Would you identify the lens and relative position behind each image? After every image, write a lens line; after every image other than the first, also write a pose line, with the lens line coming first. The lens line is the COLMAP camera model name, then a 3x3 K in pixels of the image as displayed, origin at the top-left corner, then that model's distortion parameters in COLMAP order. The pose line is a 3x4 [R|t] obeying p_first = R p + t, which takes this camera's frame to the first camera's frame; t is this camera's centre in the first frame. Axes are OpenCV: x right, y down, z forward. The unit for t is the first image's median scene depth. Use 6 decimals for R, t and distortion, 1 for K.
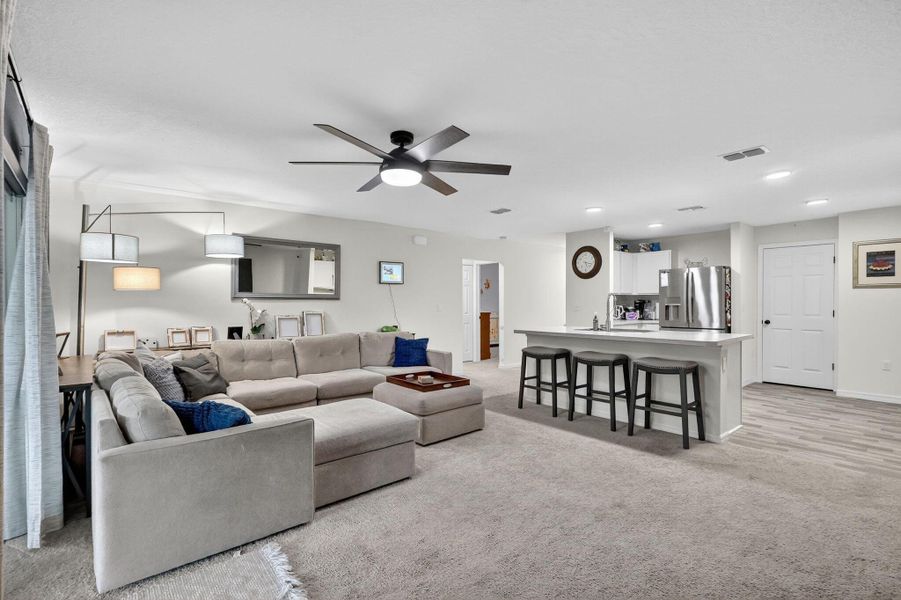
lens RADIAL K [[421.7, 0, 450.5], [0, 421.7, 300.0], [0, 0, 1]] dist [0.002024, 0.000173]
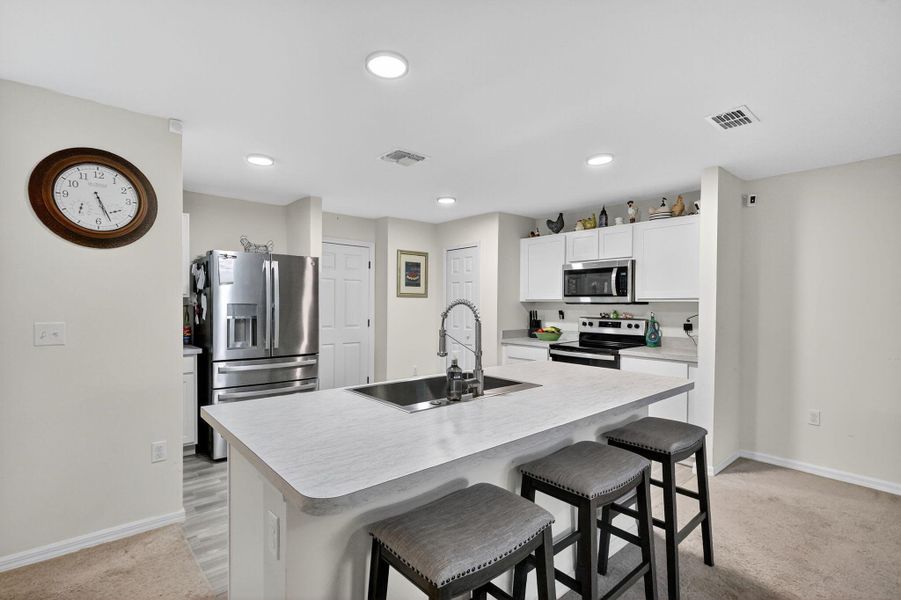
lens RADIAL K [[423.5, 0, 449.6], [0, 423.5, 310.4], [0, 0, 1]] dist [0.002965, 0.000319]
pose [[-0.016853, -0.011777, 0.999789, -0.028021], [-0.012521, 0.999855, 0.011566, -0.009331], [-0.999780, -0.012323, -0.016998, 0.889846]]
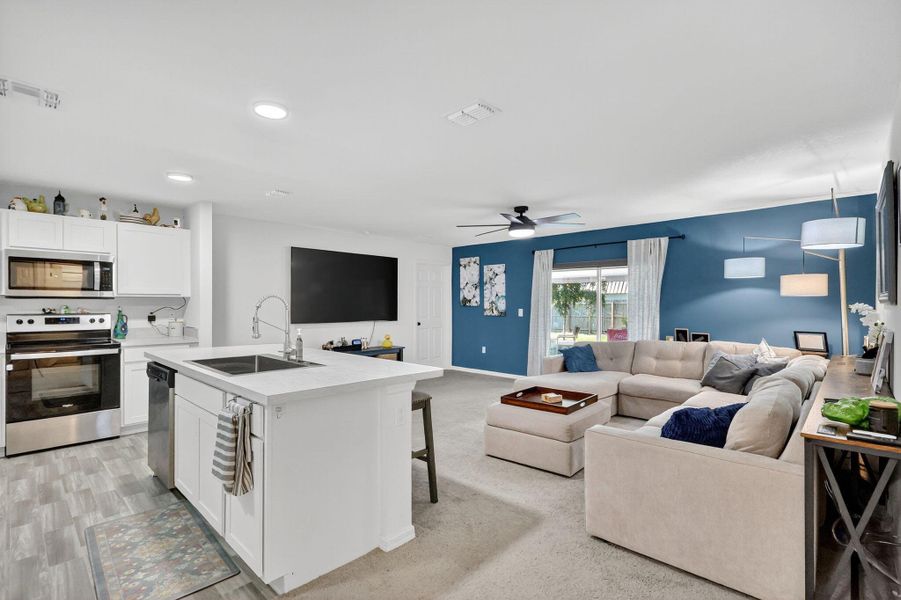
lens RADIAL K [[421.7, 0, 450.5], [0, 421.7, 300.0], [0, 0, 1]] dist [0.002024, 0.000173]
pose [[-0.994345, 0.001086, -0.106190, 0.178063], [0.002768, 0.999873, -0.015692, 0.000446], [0.106160, -0.015897, -0.994222, 1.391827]]
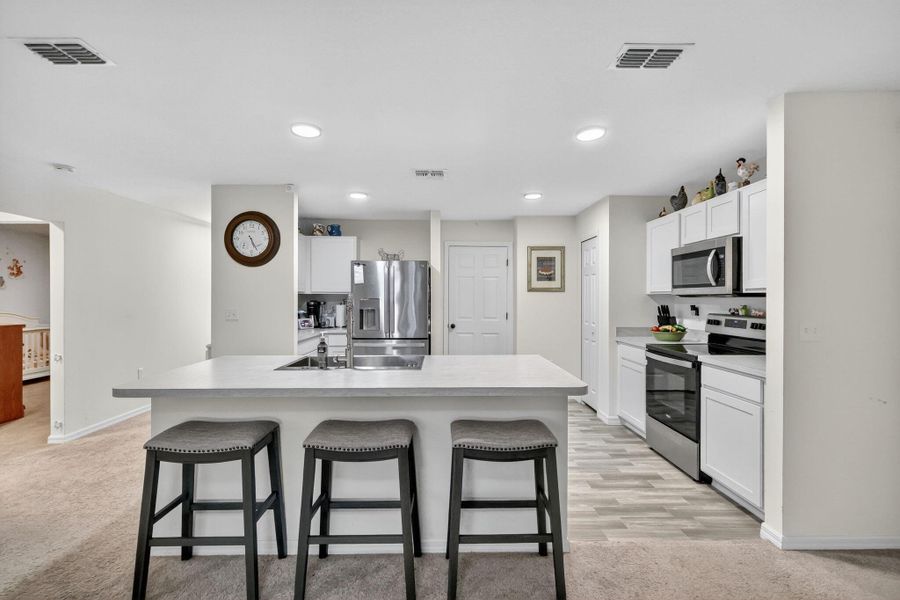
lens RADIAL K [[421.2, 0, 450.0], [0, 421.2, 300.0], [0, 0, 1]] dist [0.002024, 0.000173]
pose [[0.634795, 0.001367, 0.772680, 0.048111], [-0.008413, 0.999951, 0.005142, -0.010420], [-0.772635, -0.009765, 0.634775, 0.495984]]
